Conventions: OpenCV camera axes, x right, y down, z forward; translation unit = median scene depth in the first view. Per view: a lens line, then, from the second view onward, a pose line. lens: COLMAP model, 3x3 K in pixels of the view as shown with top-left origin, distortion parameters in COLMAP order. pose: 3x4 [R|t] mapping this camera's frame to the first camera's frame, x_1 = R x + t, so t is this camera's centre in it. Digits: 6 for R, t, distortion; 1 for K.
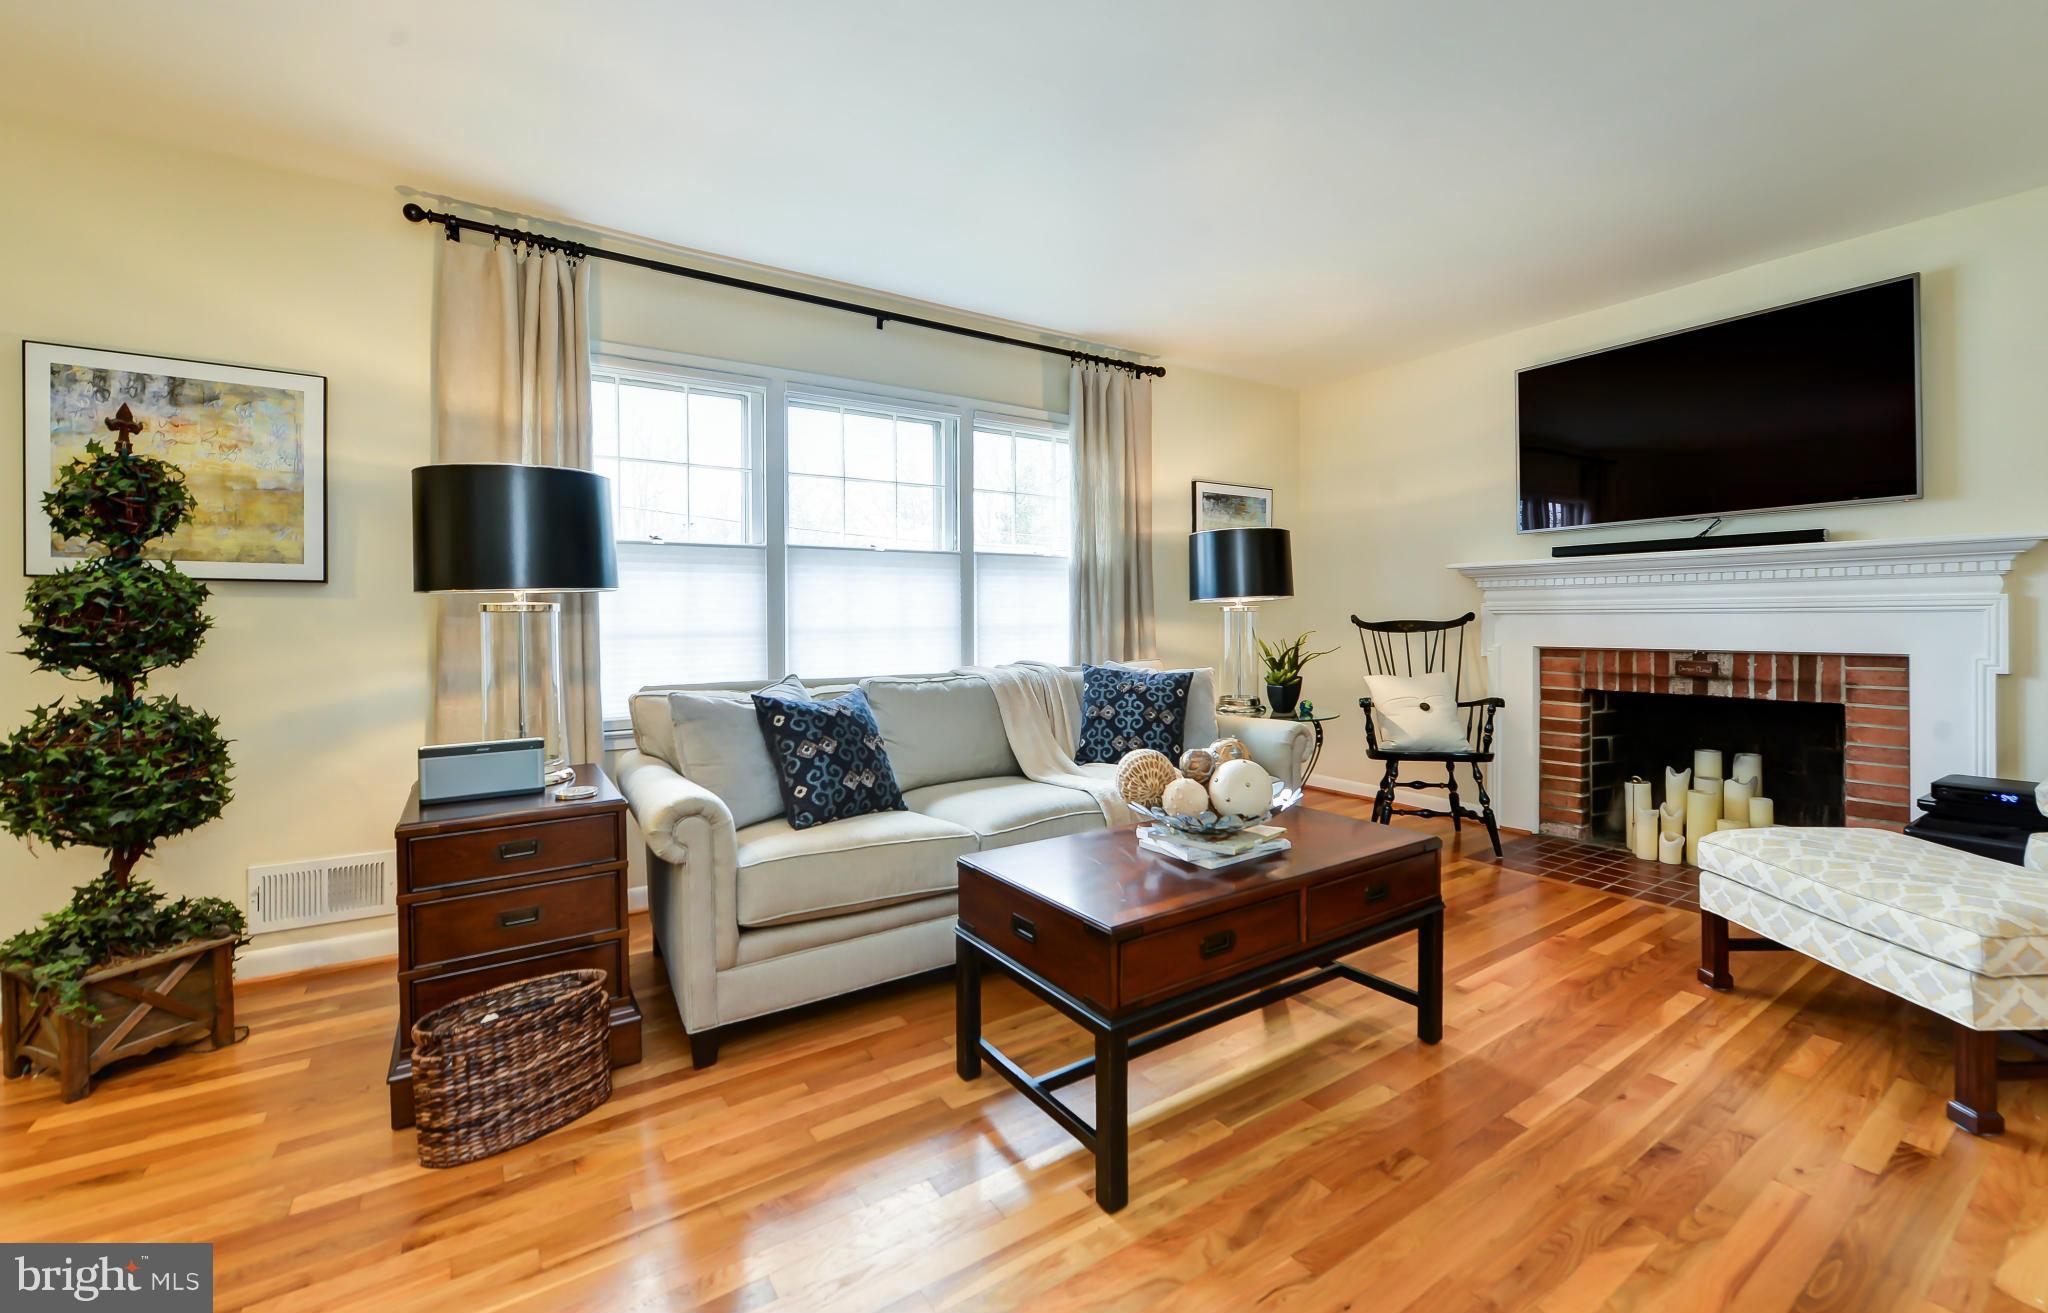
lens RADIAL K [[837.1, 0, 1031.2], [0, 837.1, 621.7], [0, 0, 1]] dist [-0.003106, -0.000212]
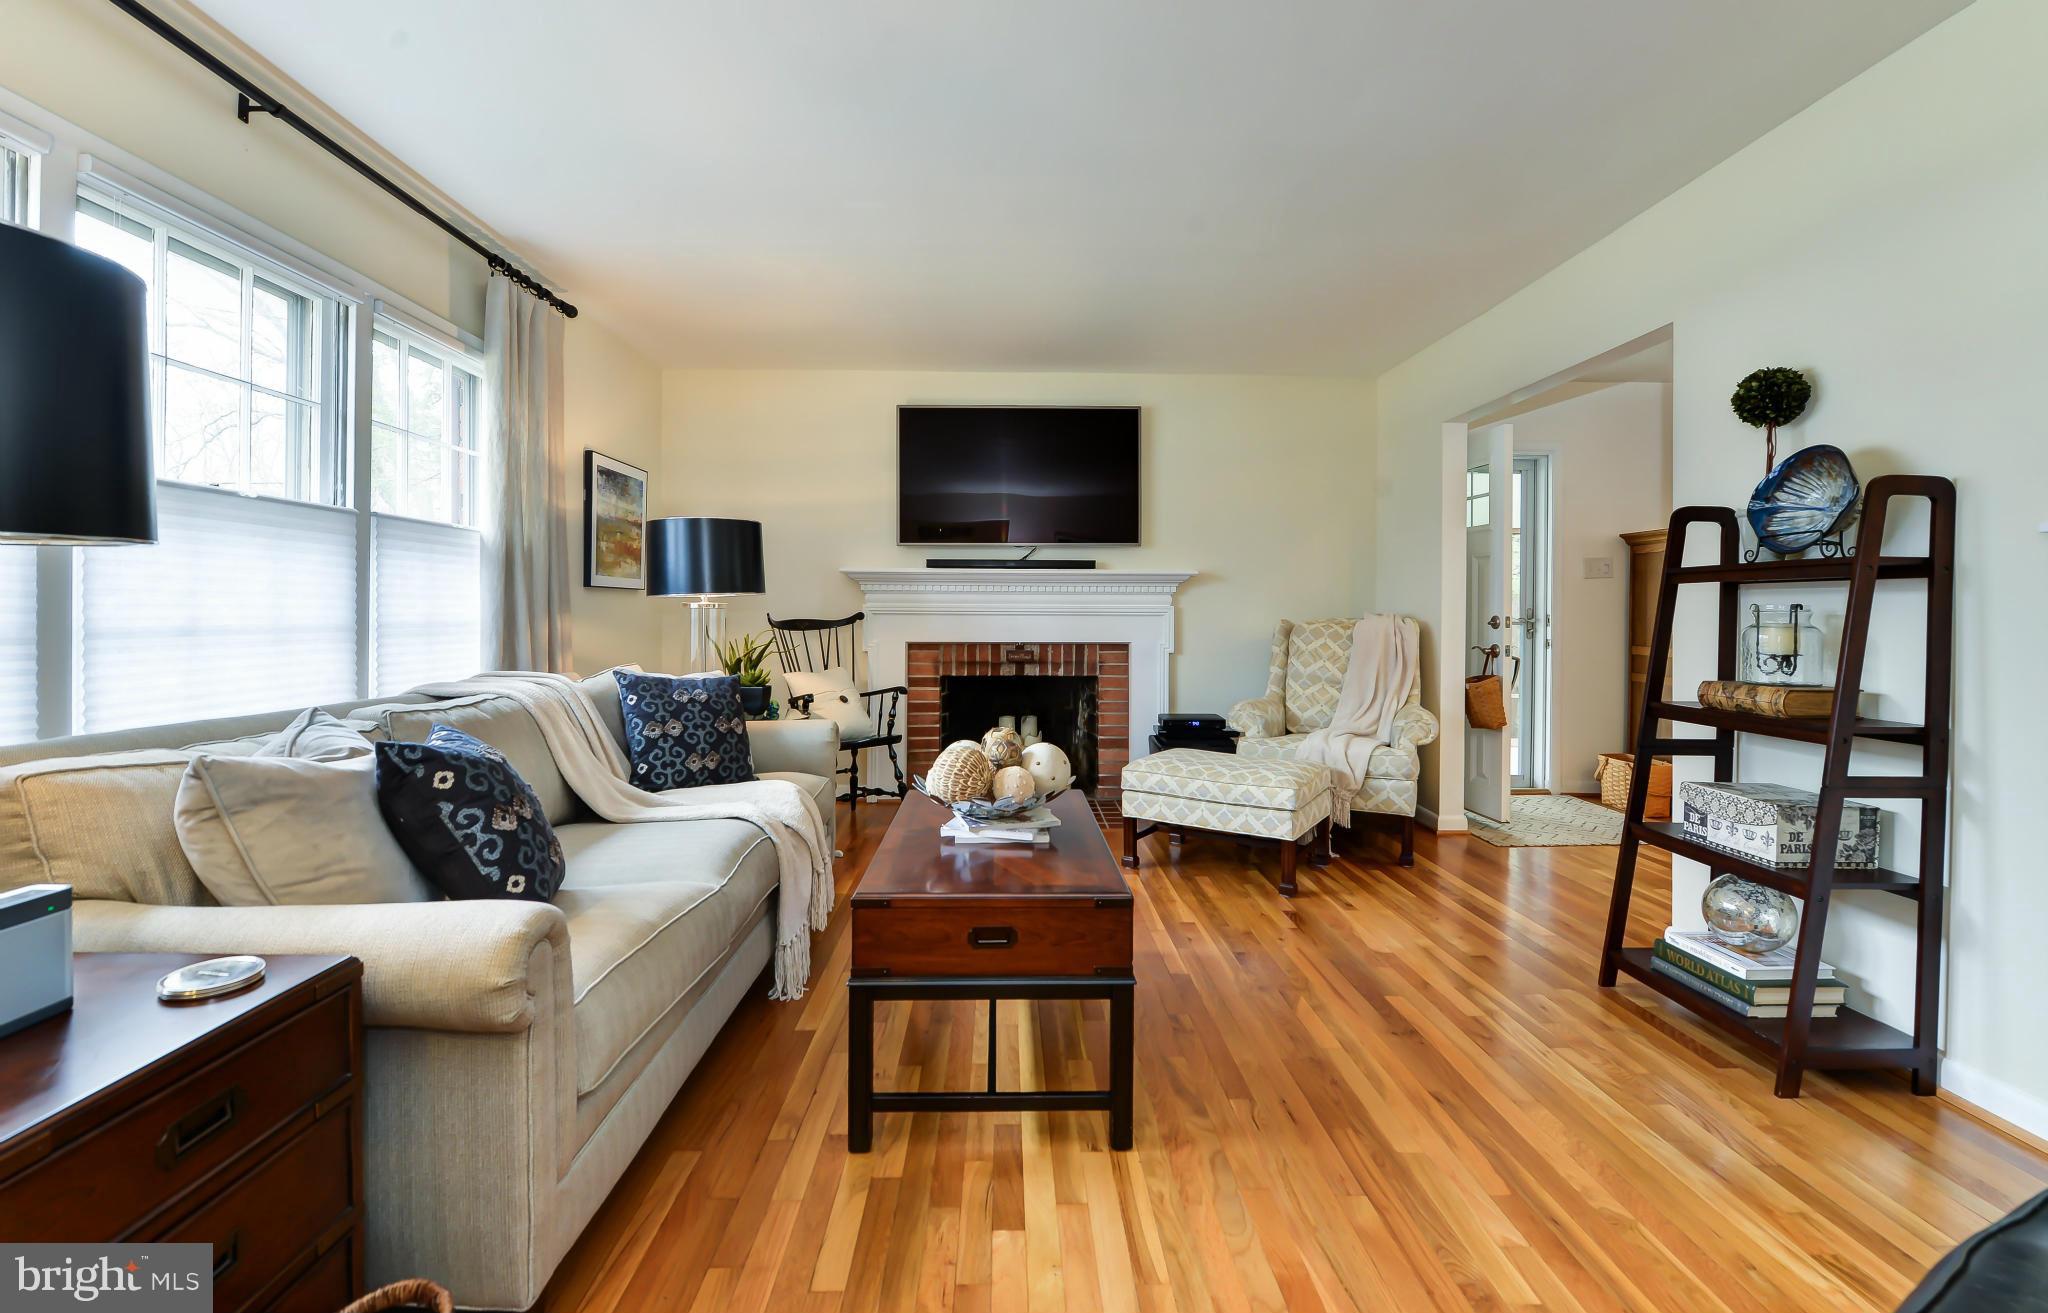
lens RADIAL K [[893.4, 0, 1026.7], [0, 893.4, 620.9], [0, 0, 1]] dist [-0.000621, 0.000002]
pose [[0.541133, 0.003958, 0.840928, -0.405535], [-0.005056, 0.999986, -0.001453, 0.001039], [-0.840922, -0.003465, 0.541145, 0.193563]]
